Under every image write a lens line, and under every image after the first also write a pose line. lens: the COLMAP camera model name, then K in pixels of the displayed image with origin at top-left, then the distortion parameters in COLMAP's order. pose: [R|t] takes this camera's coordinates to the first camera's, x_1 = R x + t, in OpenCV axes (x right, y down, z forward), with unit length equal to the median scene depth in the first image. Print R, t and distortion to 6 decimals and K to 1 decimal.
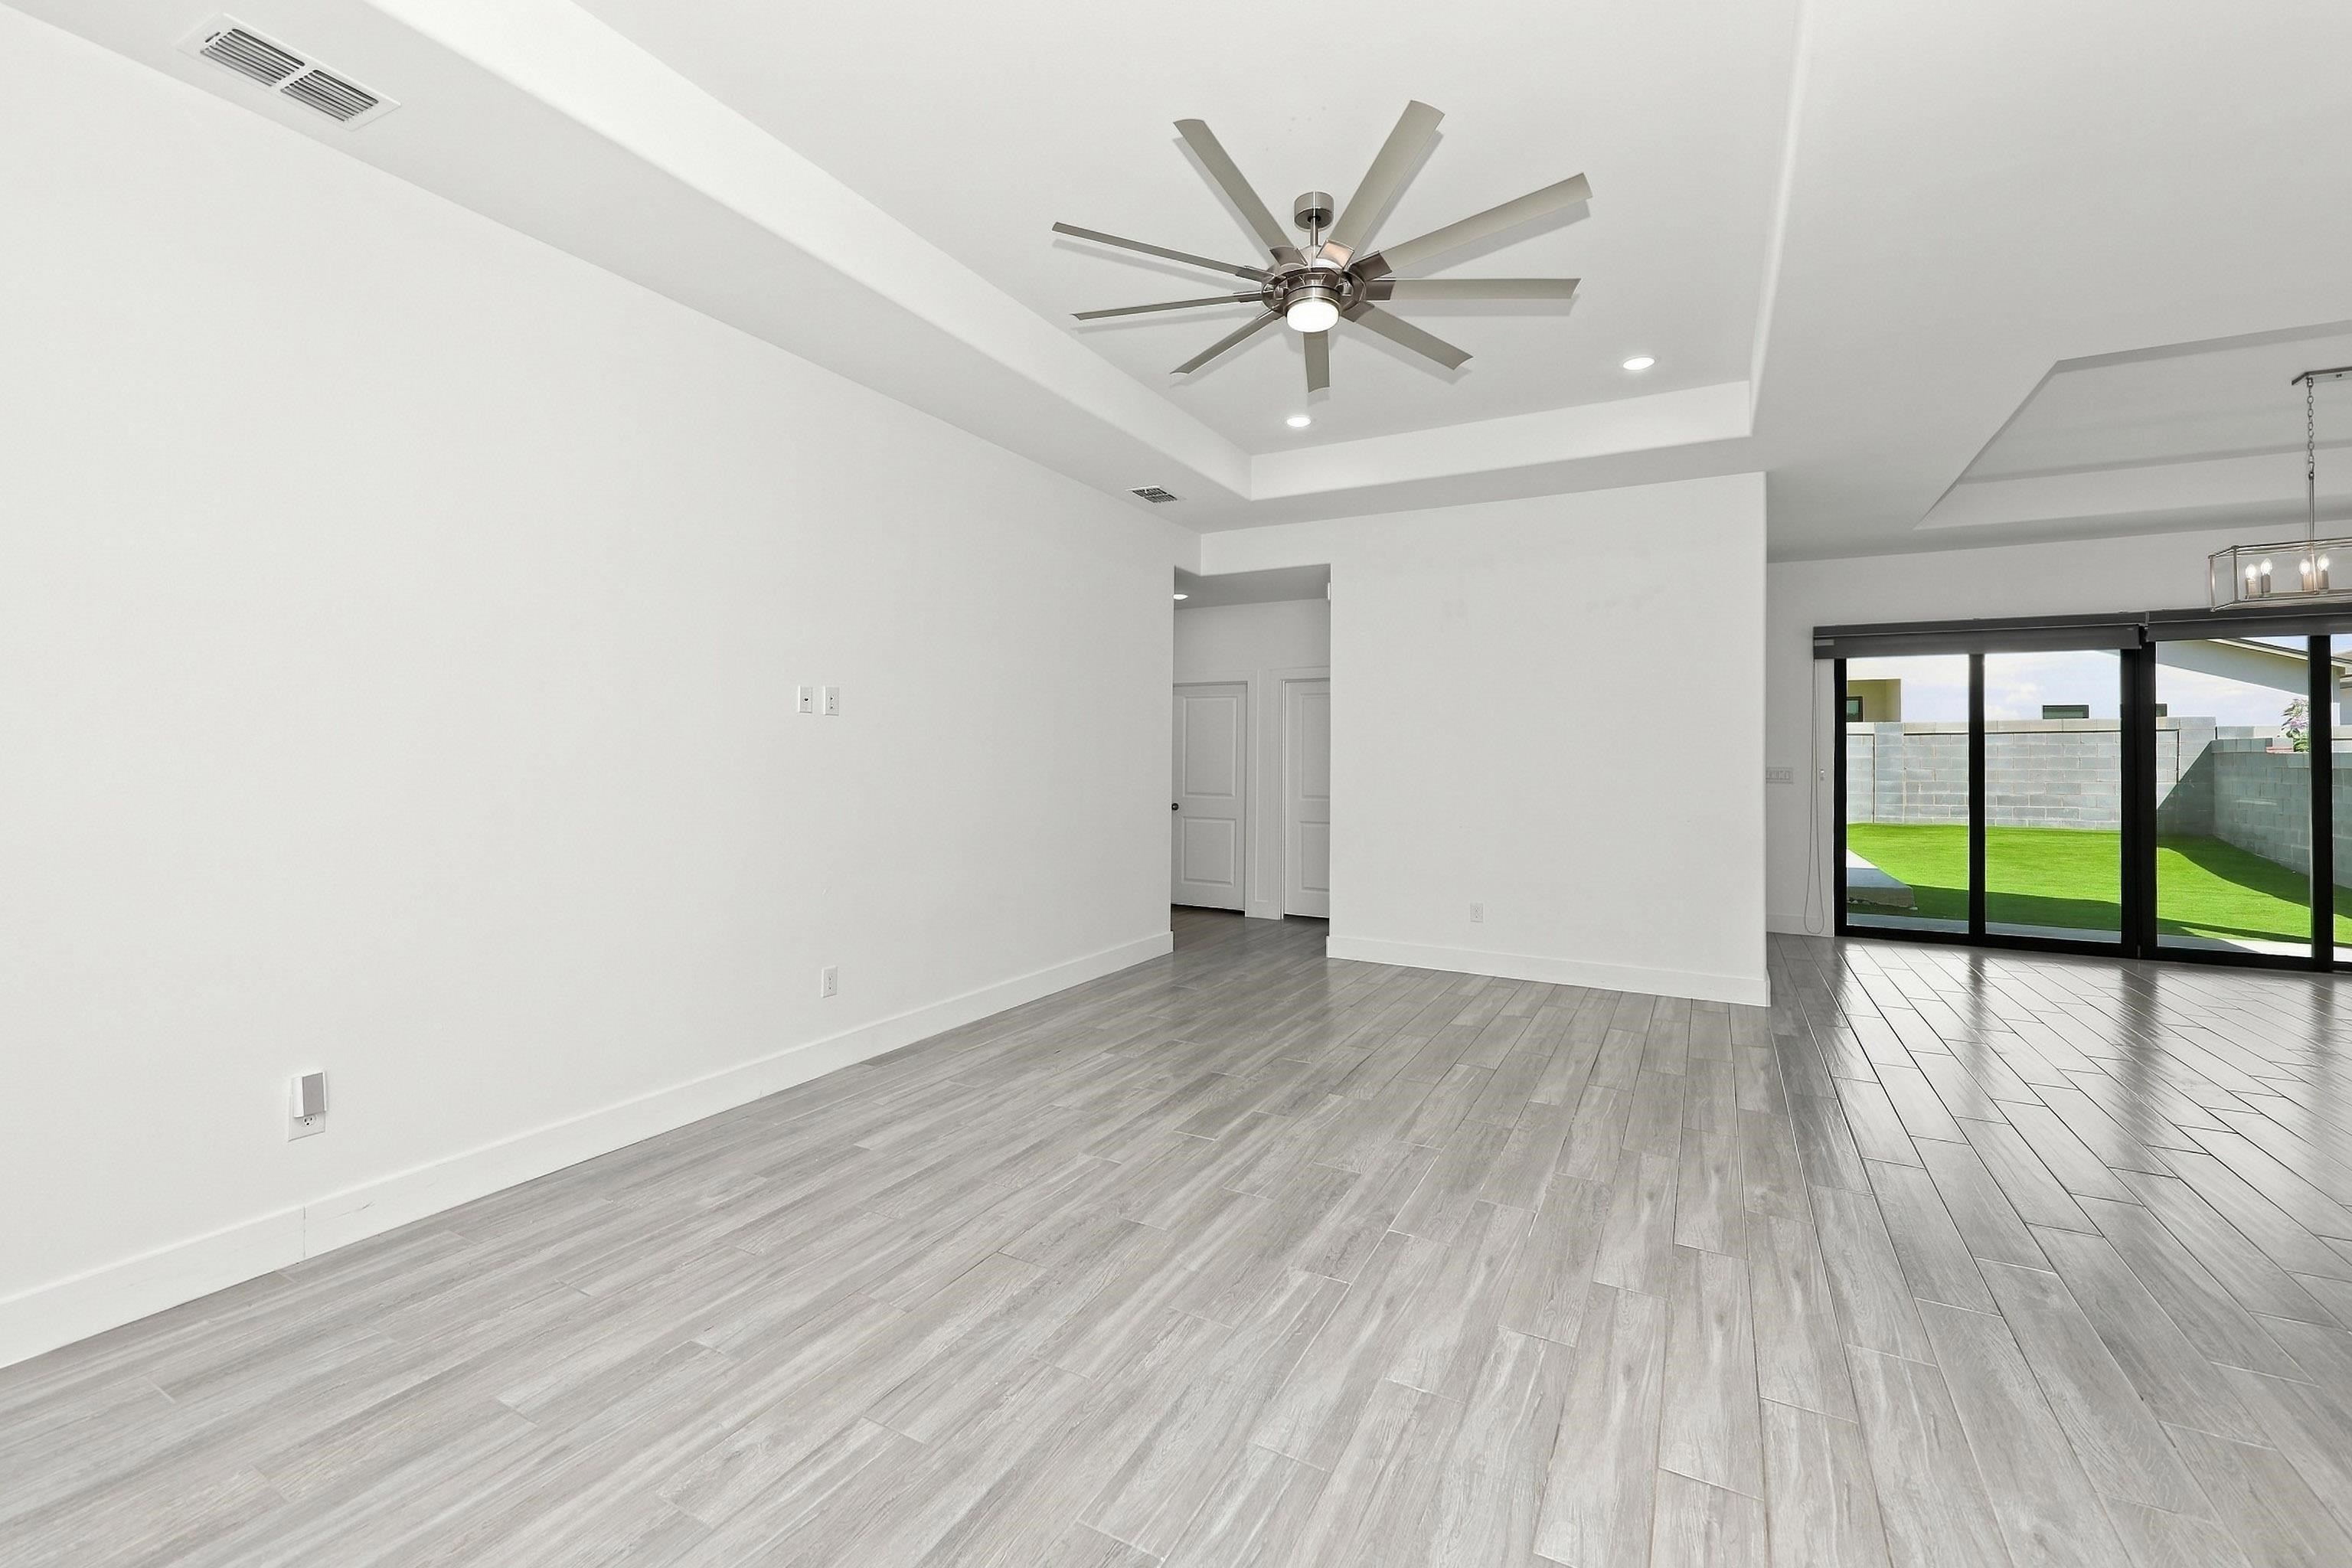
lens RADIAL K [[972.7, 0, 1176.6], [0, 972.7, 744.6], [0, 0, 1]] dist [0.014788, -0.007036]
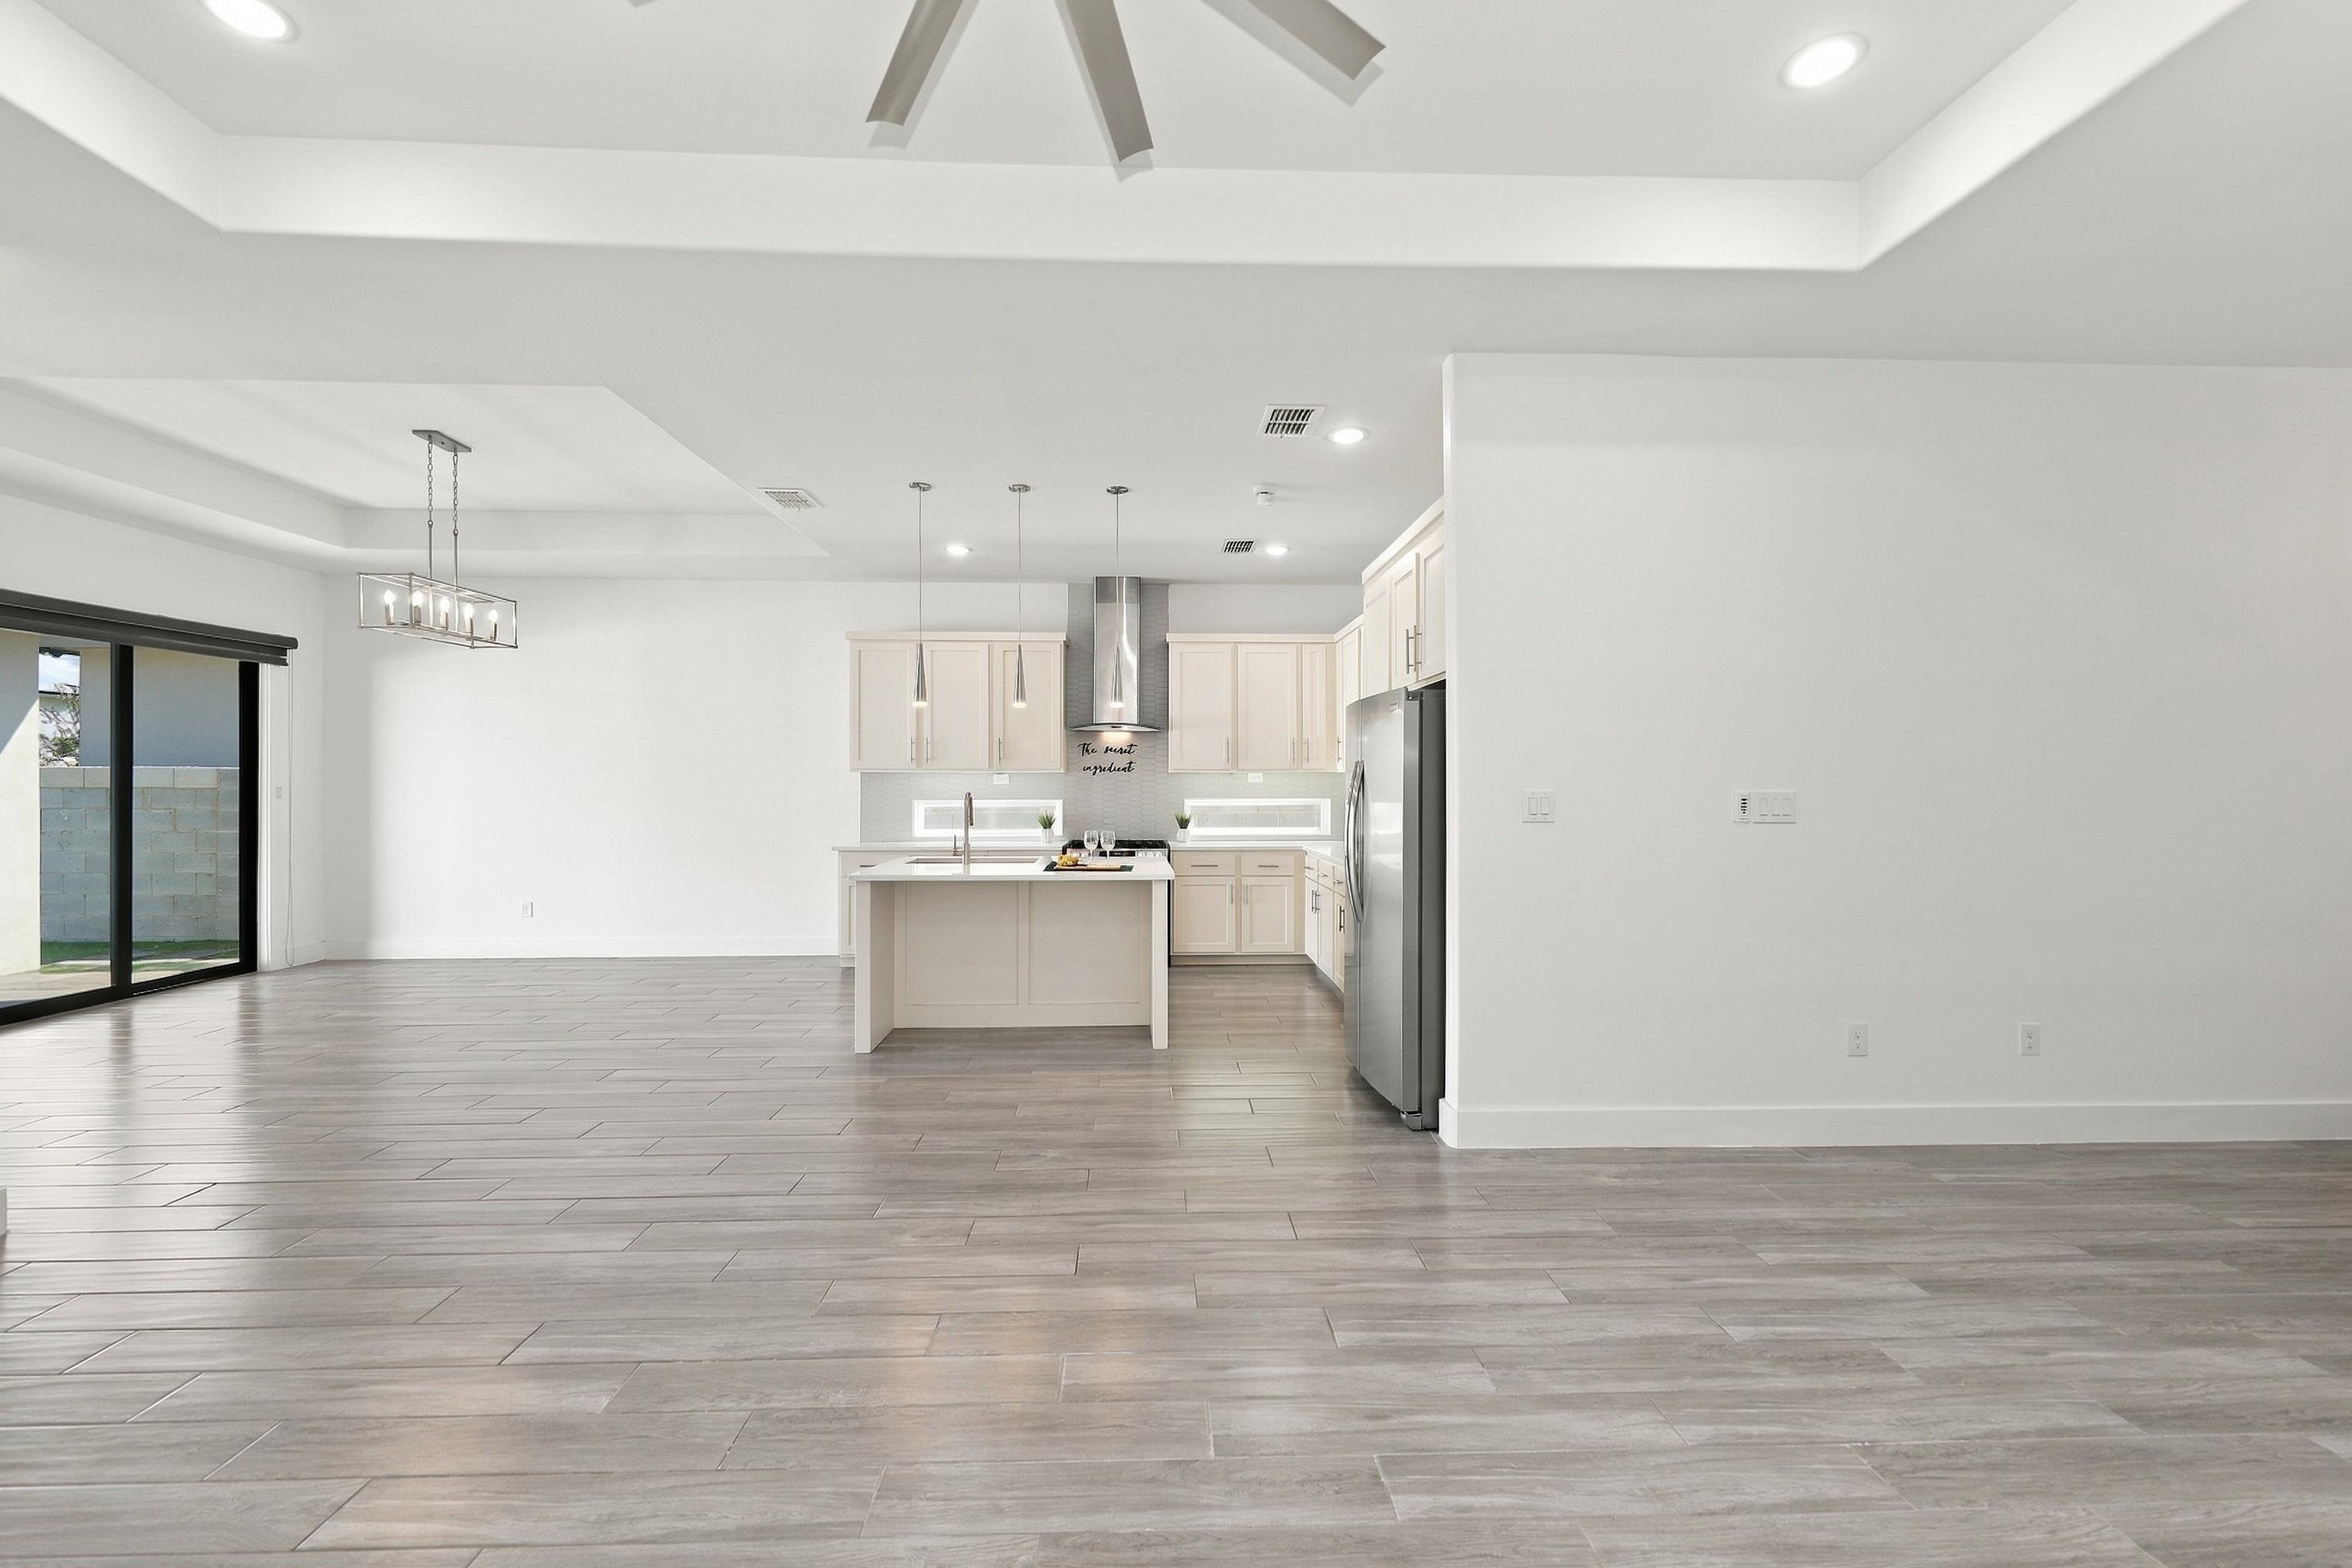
lens RADIAL K [[944.0, 0, 1176.0], [0, 944.0, 784.0], [0, 0, 1]] dist [0.004582, -0.000193]
pose [[-0.512954, -0.007779, 0.858381, -0.236563], [-0.017102, 0.999853, -0.001159, 0.009917], [-0.858246, -0.015274, -0.513012, 0.933829]]
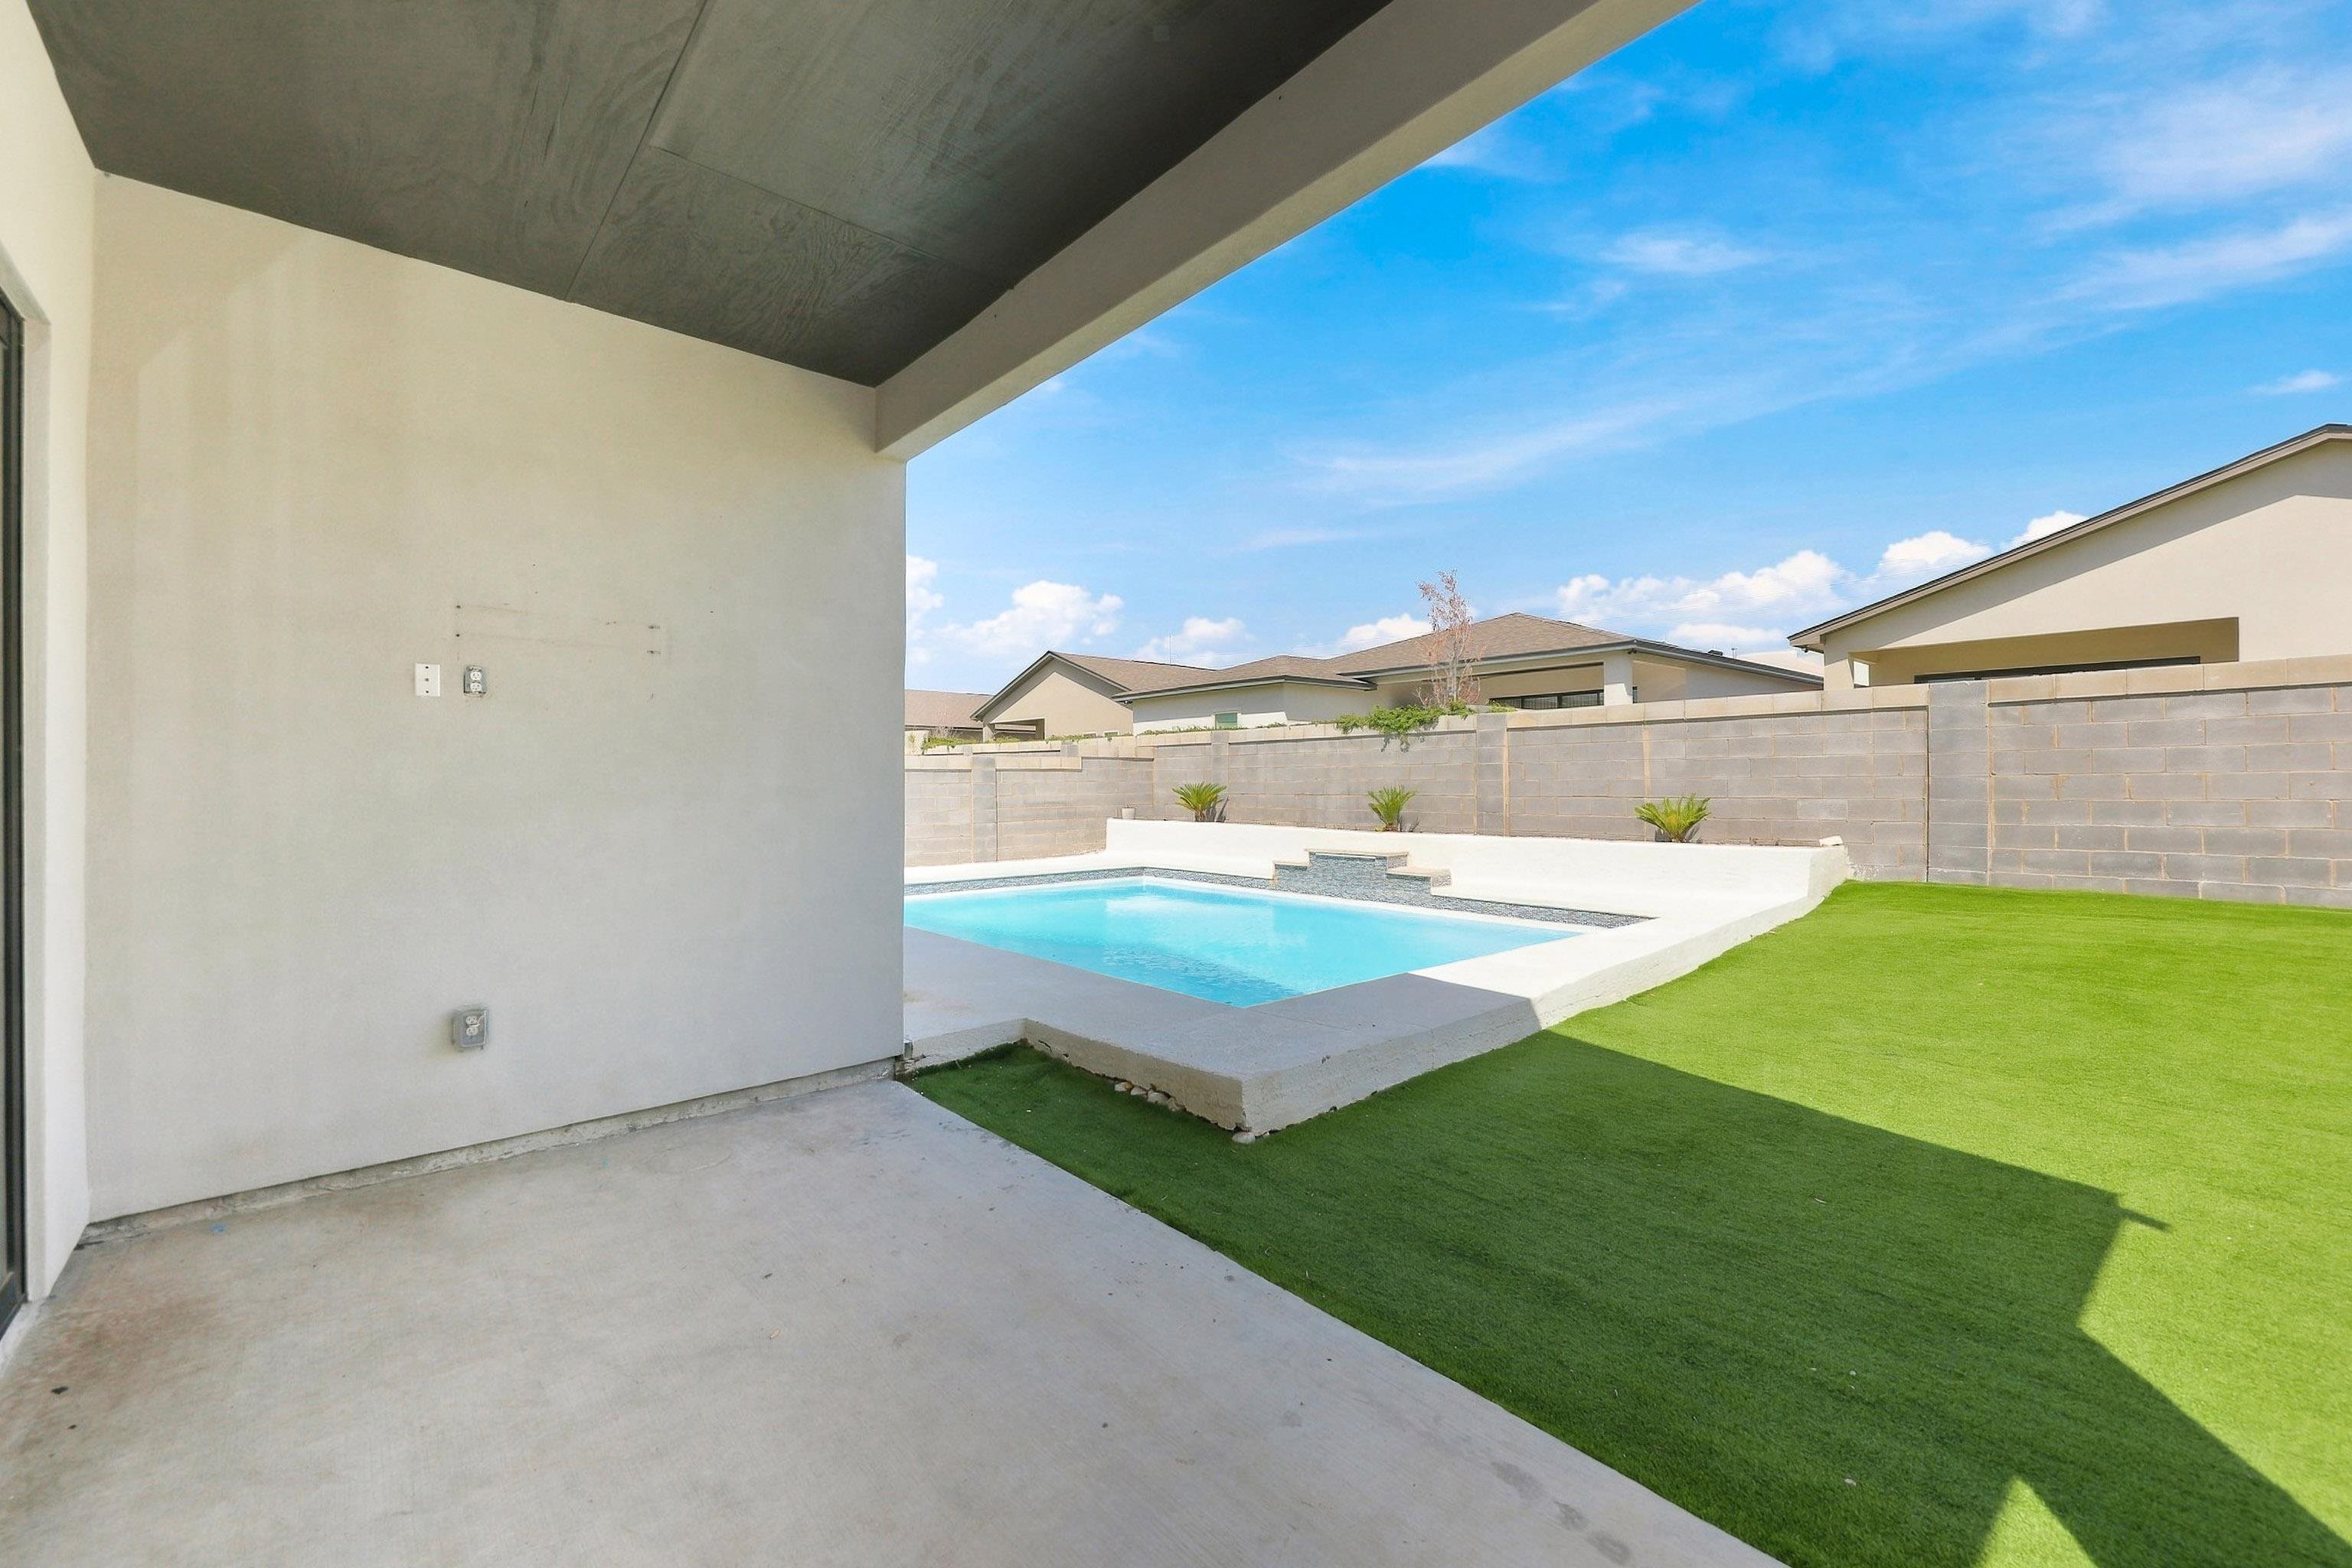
lens RADIAL K [[958.0, 0, 1173.1], [0, 958.0, 778.4], [0, 0, 1]] dist [-0.000468, -0.000396]
pose [[0.933997, -0.008936, -0.357169, 2.093368], [0.012401, 0.999896, 0.007412, 0.072337], [0.357065, -0.011352, 0.934011, 1.598264]]
